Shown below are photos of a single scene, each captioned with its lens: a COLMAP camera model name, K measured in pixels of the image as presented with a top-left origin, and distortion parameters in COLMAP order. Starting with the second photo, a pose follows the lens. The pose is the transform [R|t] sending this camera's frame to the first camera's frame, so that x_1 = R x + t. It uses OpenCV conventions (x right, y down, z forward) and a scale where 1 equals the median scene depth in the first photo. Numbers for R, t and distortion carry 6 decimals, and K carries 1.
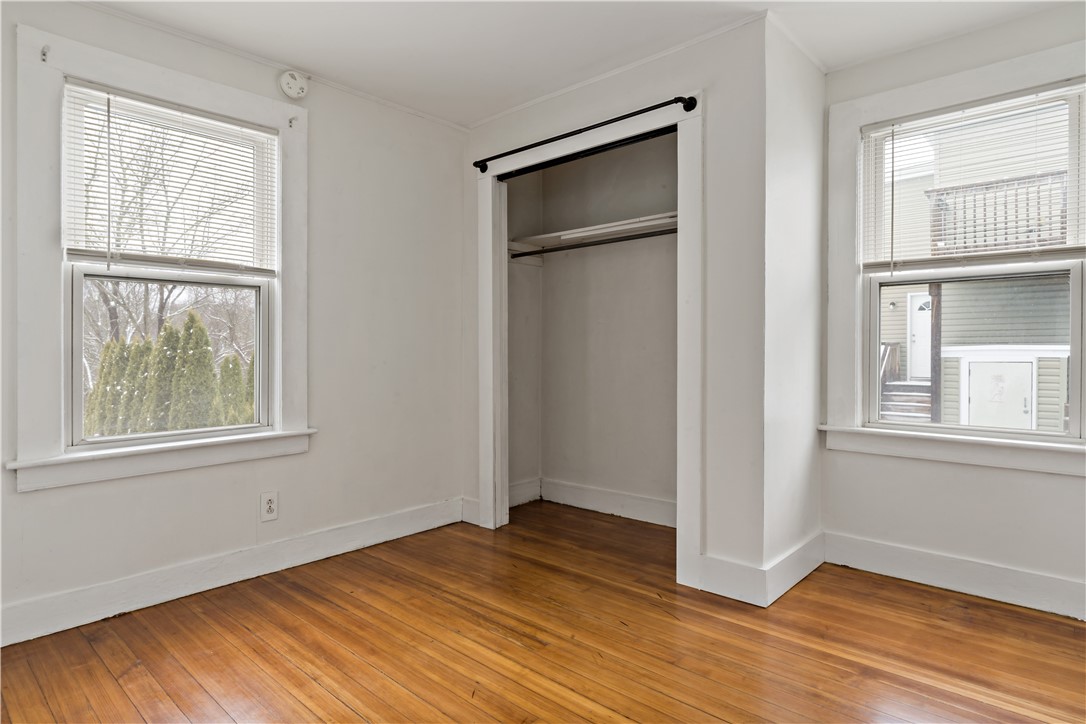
lens RADIAL K [[602.5, 0, 544.7], [0, 602.5, 355.3], [0, 0, 1]] dist [-0.005344, 0.000986]
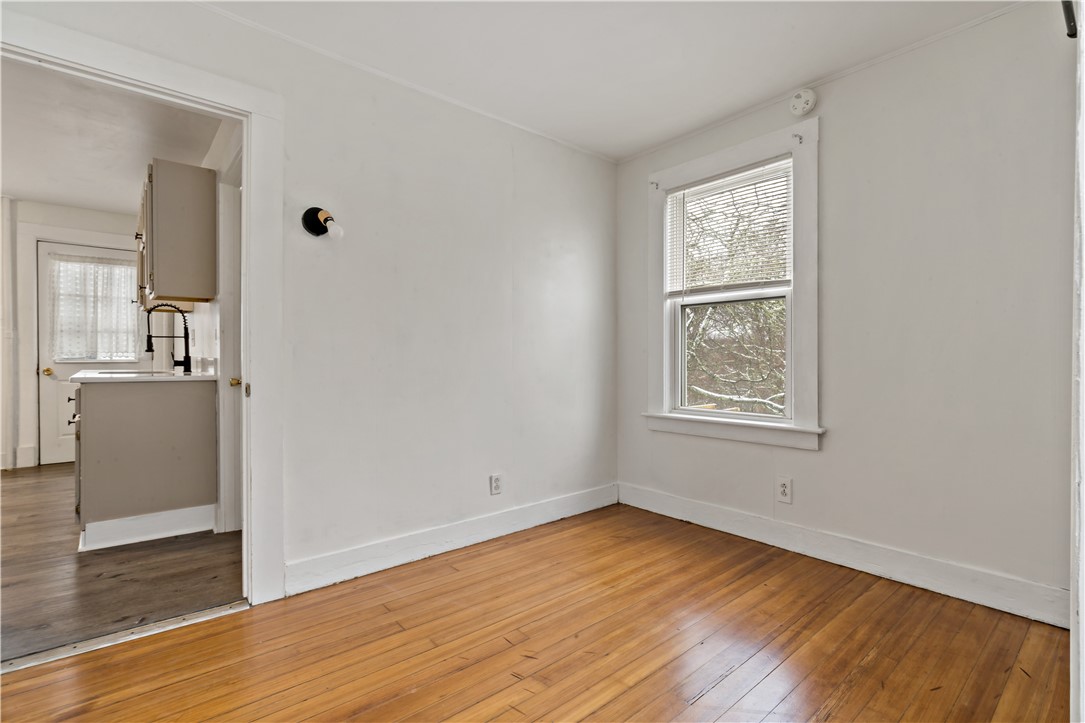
lens RADIAL K [[520.2, 0, 546.8], [0, 520.2, 357.8], [0, 0, 1]] dist [-0.004857, -0.000347]
pose [[-0.138463, 0.008277, -0.990333, 0.621211], [-0.005633, 0.999942, 0.009145, -0.003303], [0.990352, 0.006845, -0.138409, 0.756937]]
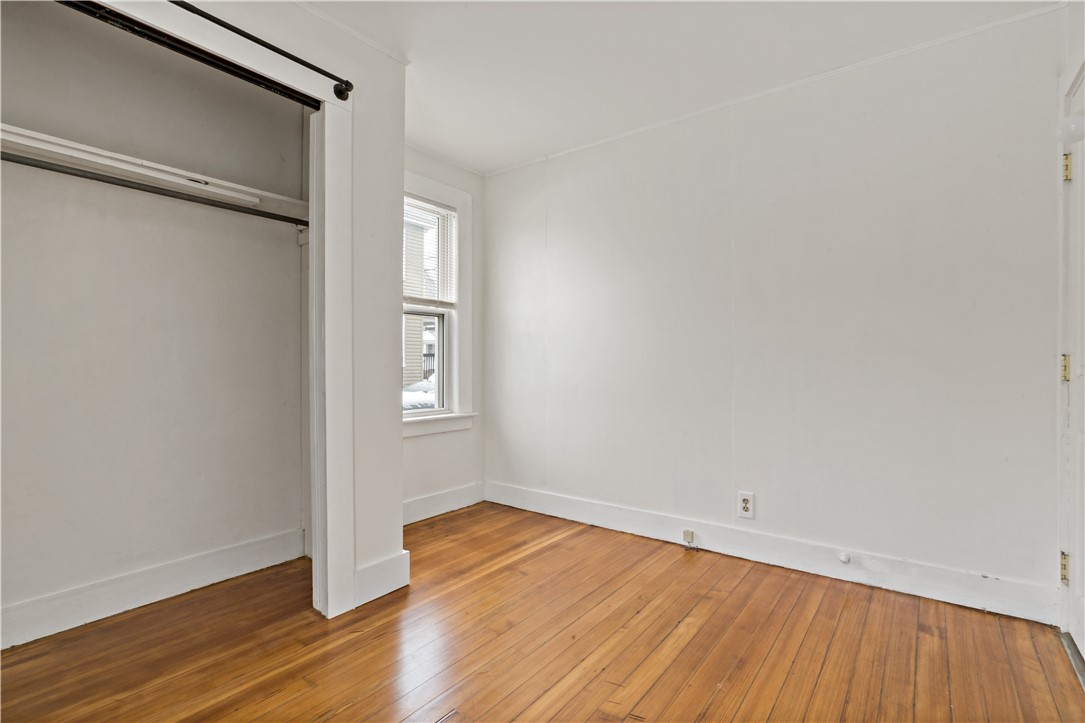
lens RADIAL K [[504.7, 0, 543.1], [0, 504.7, 366.2], [0, 0, 1]] dist [-0.001221, -0.000306]
pose [[-0.094213, -0.006780, 0.995529, -0.593326], [0.002619, 0.999972, 0.007058, -0.006476], [-0.995549, 0.003273, -0.094193, 0.792867]]
